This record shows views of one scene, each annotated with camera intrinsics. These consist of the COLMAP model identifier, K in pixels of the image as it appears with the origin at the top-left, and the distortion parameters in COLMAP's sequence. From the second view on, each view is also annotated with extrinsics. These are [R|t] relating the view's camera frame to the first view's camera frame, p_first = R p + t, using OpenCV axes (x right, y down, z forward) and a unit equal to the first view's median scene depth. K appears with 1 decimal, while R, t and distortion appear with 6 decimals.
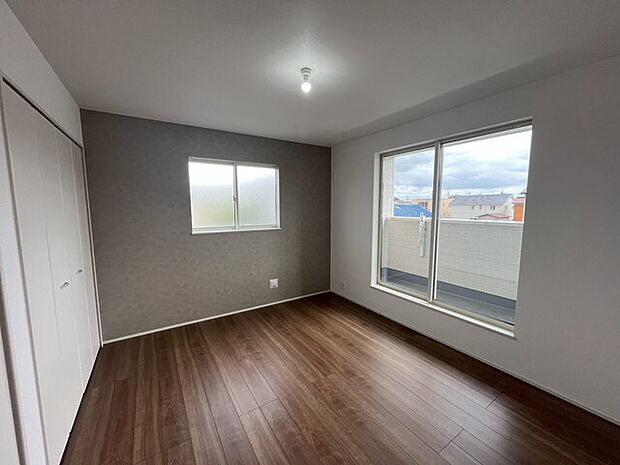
lens RADIAL K [[249.4, 0, 307.4], [0, 249.4, 234.8], [0, 0, 1]] dist [0.000094, 0.000119]
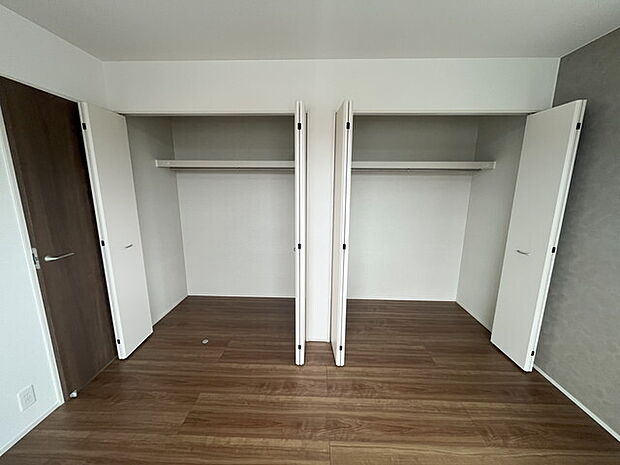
lens RADIAL K [[249.4, 0, 306.3], [0, 249.4, 228.7], [0, 0, 1]] dist [0.000094, 0.000119]
pose [[-0.570616, 0.148547, -0.807670, 0.264872], [-0.093079, 0.965467, 0.243329, -0.121001], [0.815925, 0.214024, -0.537085, 0.946713]]
